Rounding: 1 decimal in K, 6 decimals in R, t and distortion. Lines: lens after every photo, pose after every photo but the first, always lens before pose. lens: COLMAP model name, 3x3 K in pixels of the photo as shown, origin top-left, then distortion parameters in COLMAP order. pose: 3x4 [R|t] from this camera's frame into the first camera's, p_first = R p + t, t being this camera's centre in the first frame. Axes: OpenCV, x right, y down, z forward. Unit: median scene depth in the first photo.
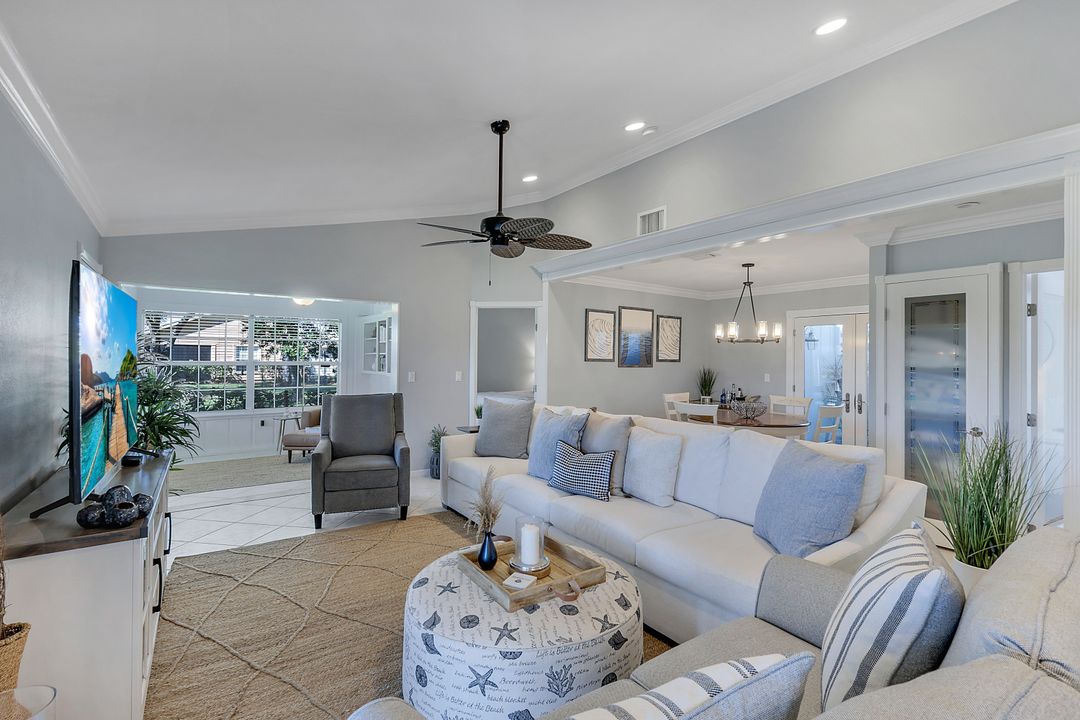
lens RADIAL K [[484.5, 0, 543.7], [0, 484.5, 353.7], [0, 0, 1]] dist [0.002596, -0.000066]
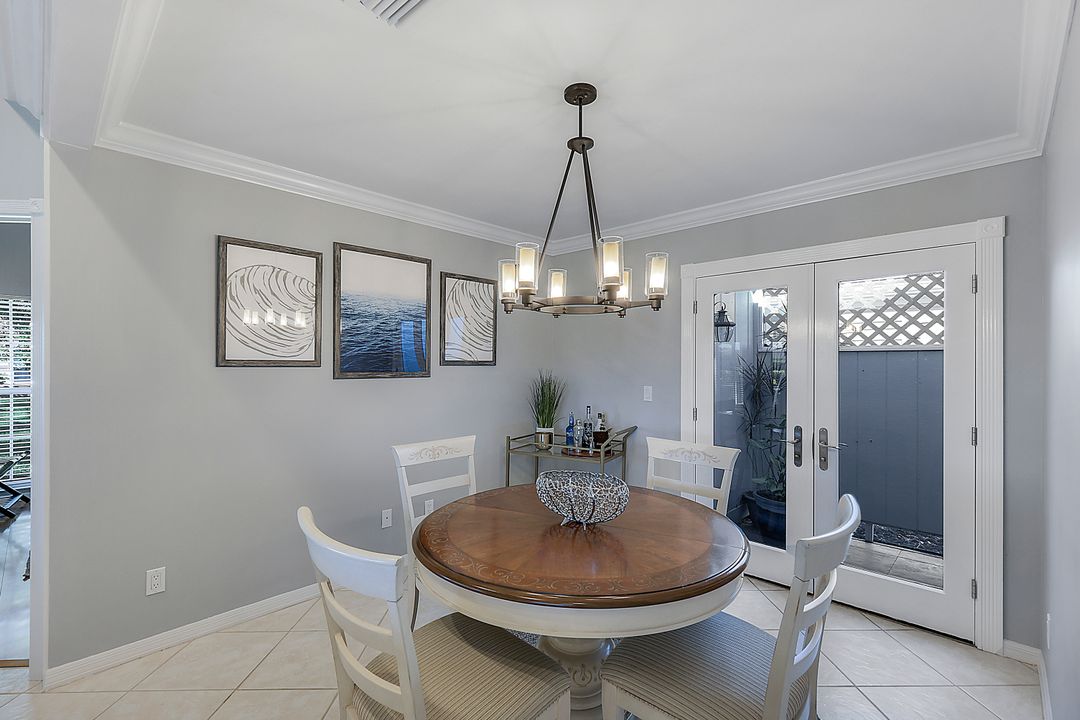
lens RADIAL K [[484.5, 0, 544.3], [0, 484.5, 356.4], [0, 0, 1]] dist [0.002596, -0.000066]
pose [[0.982491, -0.005350, 0.186233, 0.265306], [0.005378, 0.999985, 0.000354, 0.008384], [-0.186233, 0.000654, 0.982505, 0.528447]]
